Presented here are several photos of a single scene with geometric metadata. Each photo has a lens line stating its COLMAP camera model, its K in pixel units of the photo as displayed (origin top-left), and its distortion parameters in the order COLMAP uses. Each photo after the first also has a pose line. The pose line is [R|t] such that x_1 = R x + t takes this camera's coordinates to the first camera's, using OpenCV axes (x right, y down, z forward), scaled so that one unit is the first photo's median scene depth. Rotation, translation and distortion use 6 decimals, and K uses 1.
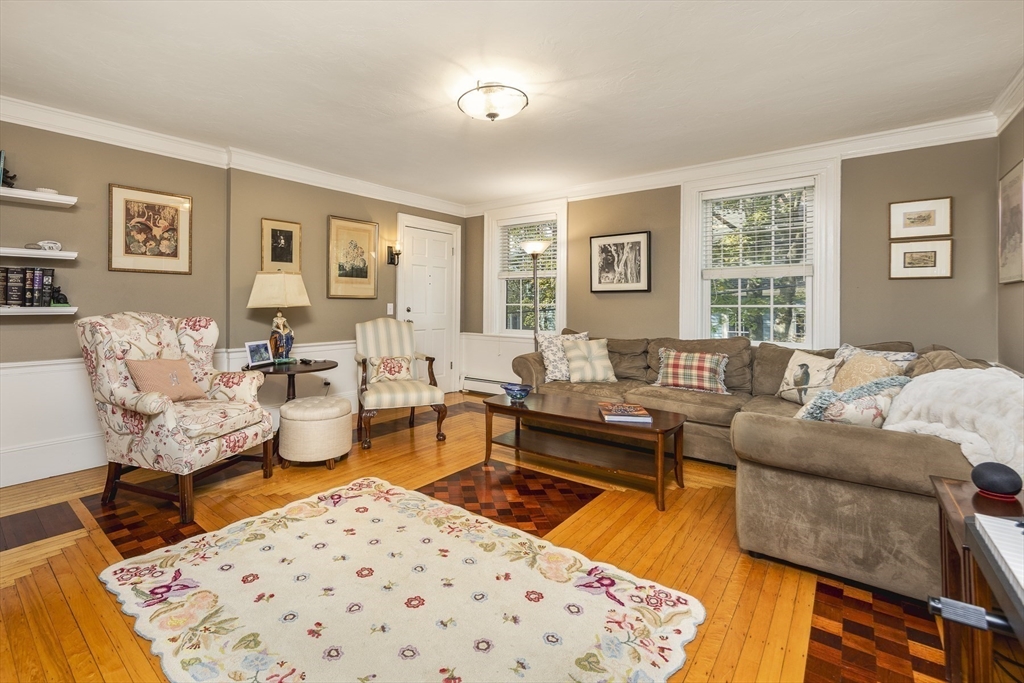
lens RADIAL K [[457.5, 0, 468.2], [0, 457.5, 301.4], [0, 0, 1]] dist [0.004933, 0.000413]
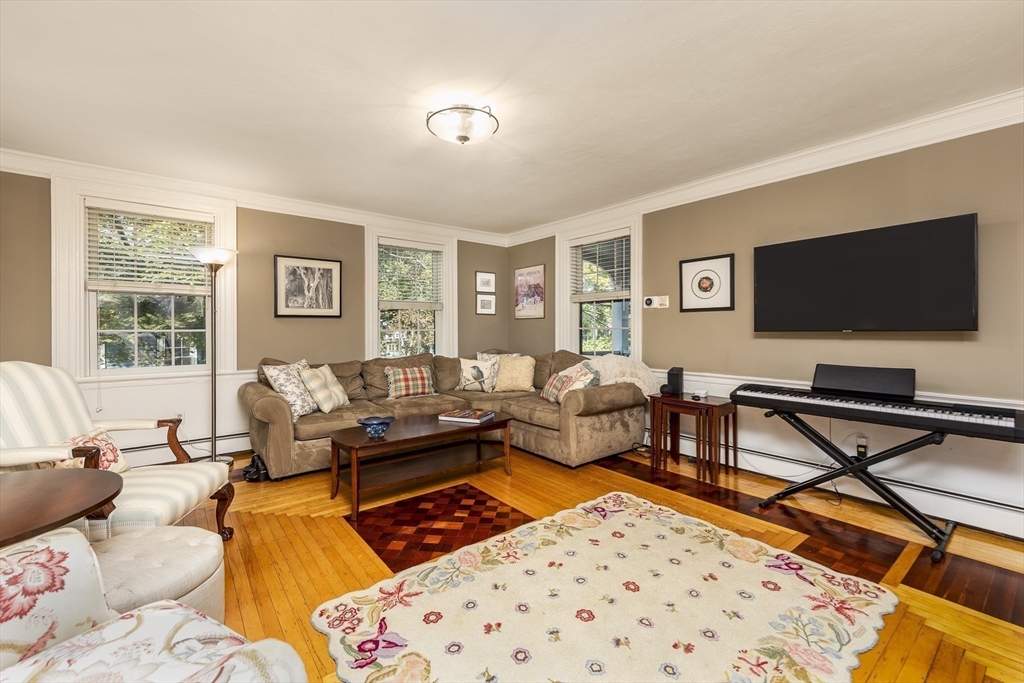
lens RADIAL K [[418.4, 0, 492.3], [0, 418.4, 329.2], [0, 0, 1]] dist [0.003120, 0.000428]
pose [[0.231999, -0.003812, 0.972709, -0.728766], [-0.001520, 0.999990, 0.004281, 0.001736], [-0.972715, -0.002471, 0.231991, 0.653980]]
